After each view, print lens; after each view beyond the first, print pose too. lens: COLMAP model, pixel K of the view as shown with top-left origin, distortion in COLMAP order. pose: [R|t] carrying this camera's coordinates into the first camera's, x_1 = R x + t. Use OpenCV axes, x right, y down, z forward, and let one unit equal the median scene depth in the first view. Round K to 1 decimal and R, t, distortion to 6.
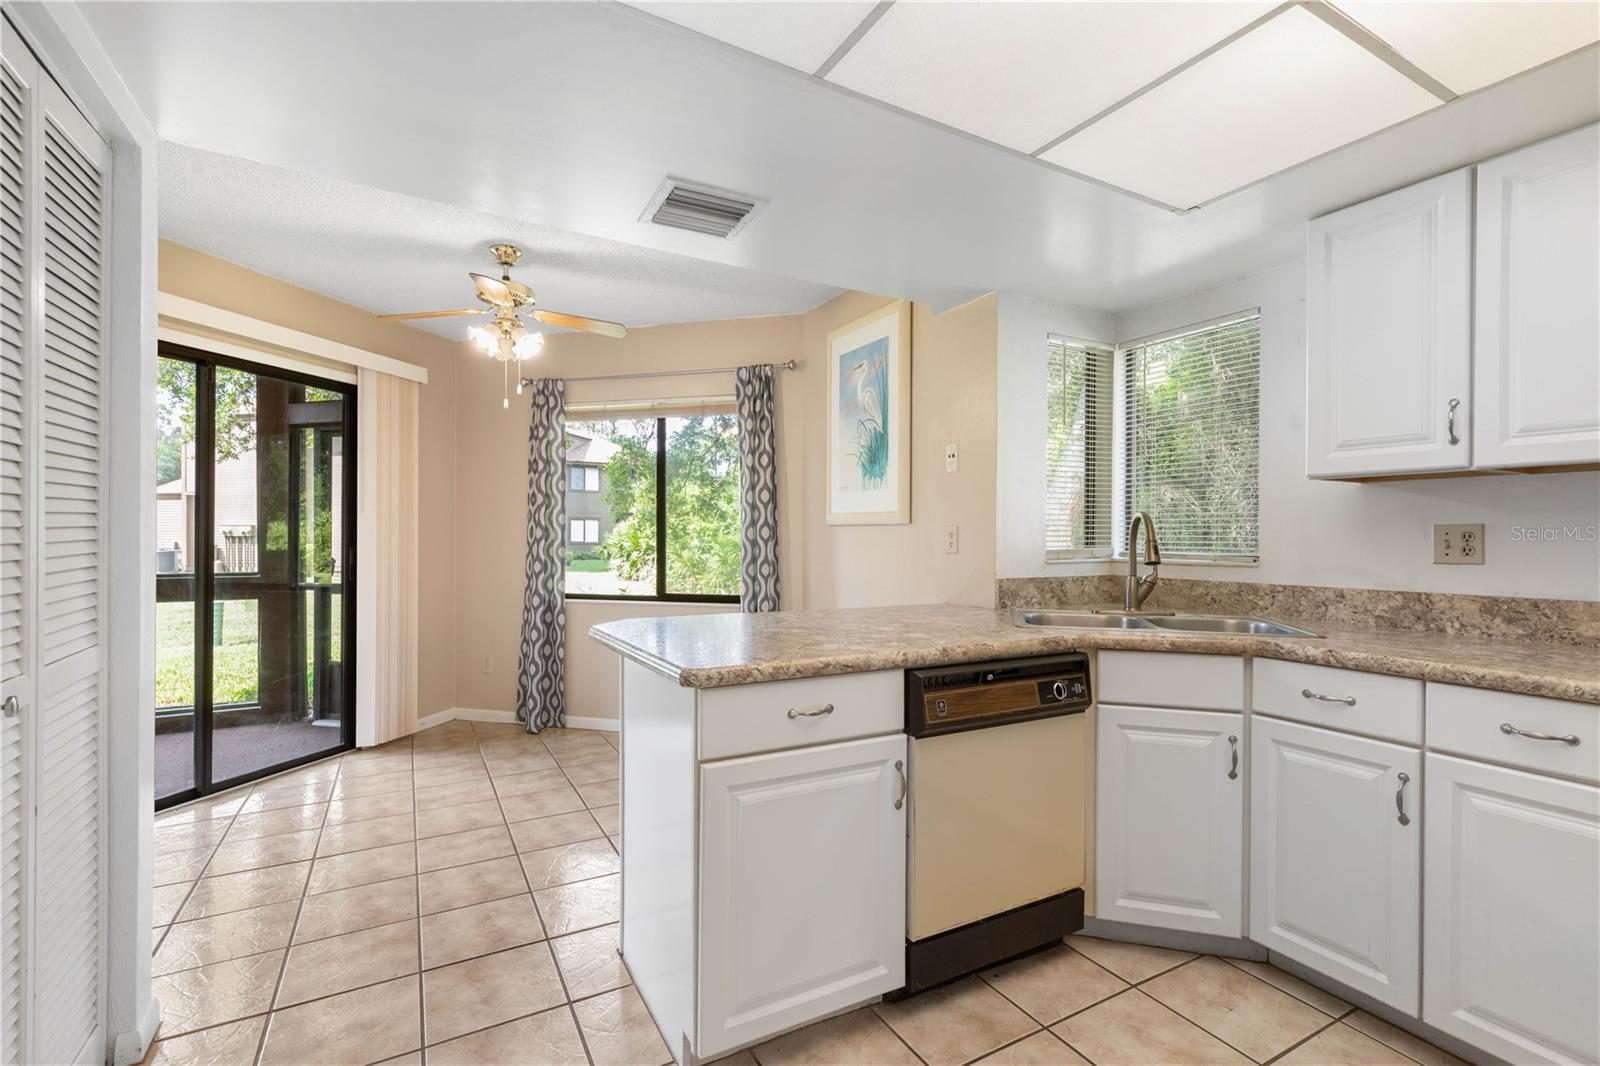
lens RADIAL K [[722.7, 0, 843.0], [0, 722.7, 533.4], [0, 0, 1]] dist [0.007762, -0.002131]
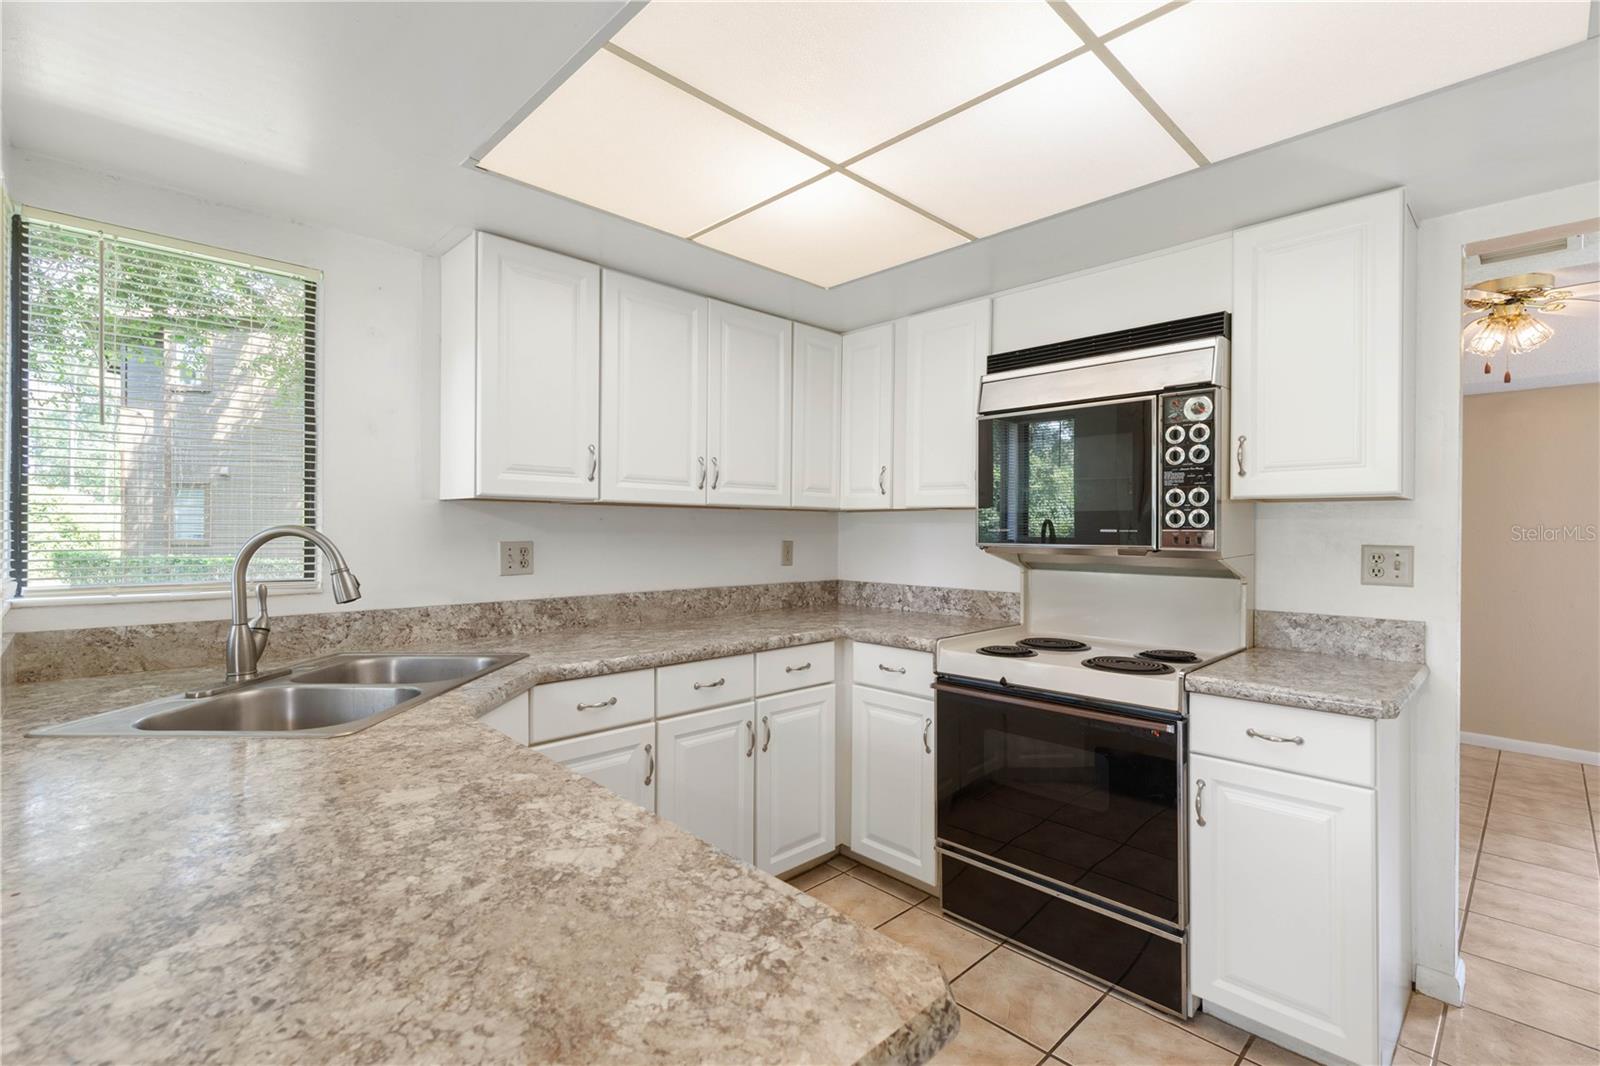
lens RADIAL K [[722.7, 0, 794.1], [0, 722.7, 532.8], [0, 0, 1]] dist [0.007762, -0.002131]
pose [[-0.212092, -0.008033, 0.977217, -0.253842], [-0.010337, 0.999929, 0.005976, -0.023923], [-0.977195, -0.008834, -0.212160, 0.506712]]
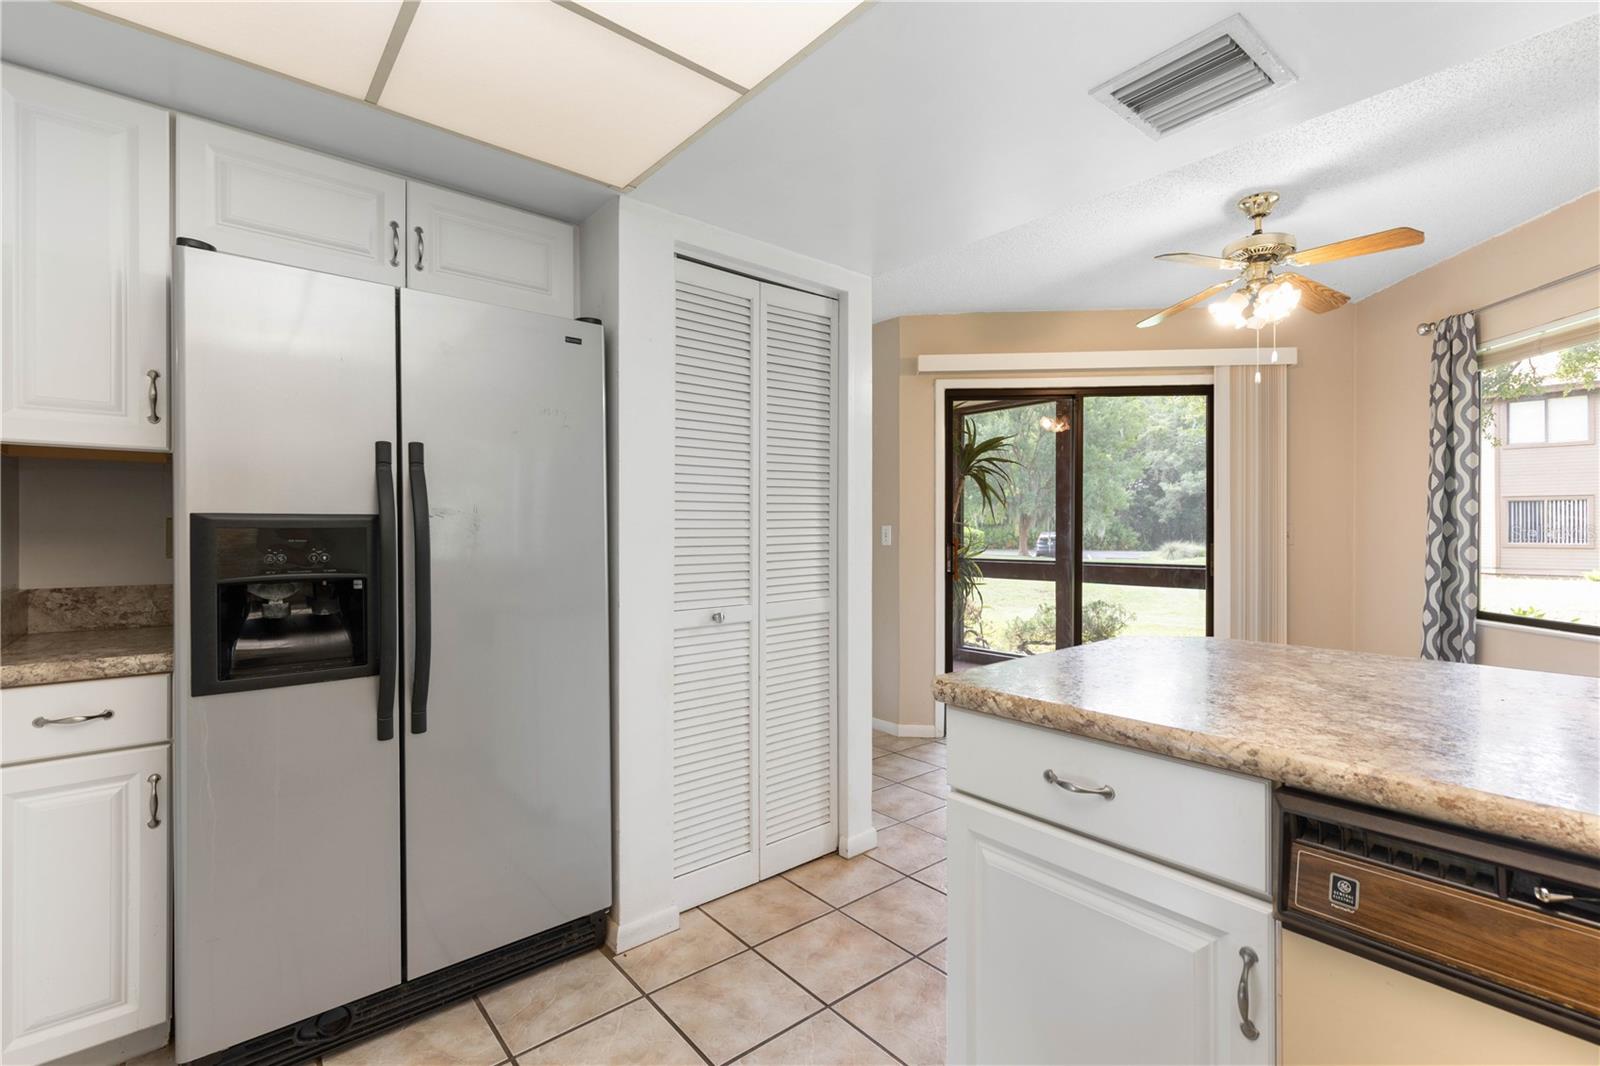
lens RADIAL K [[722.7, 0, 805.5], [0, 722.7, 536.0], [0, 0, 1]] dist [0.007762, -0.002131]
pose [[0.151034, -0.003929, -0.988521, 0.285989], [0.008945, 0.999957, -0.002608, 0.006105], [0.988488, -0.008449, 0.151063, 0.313601]]
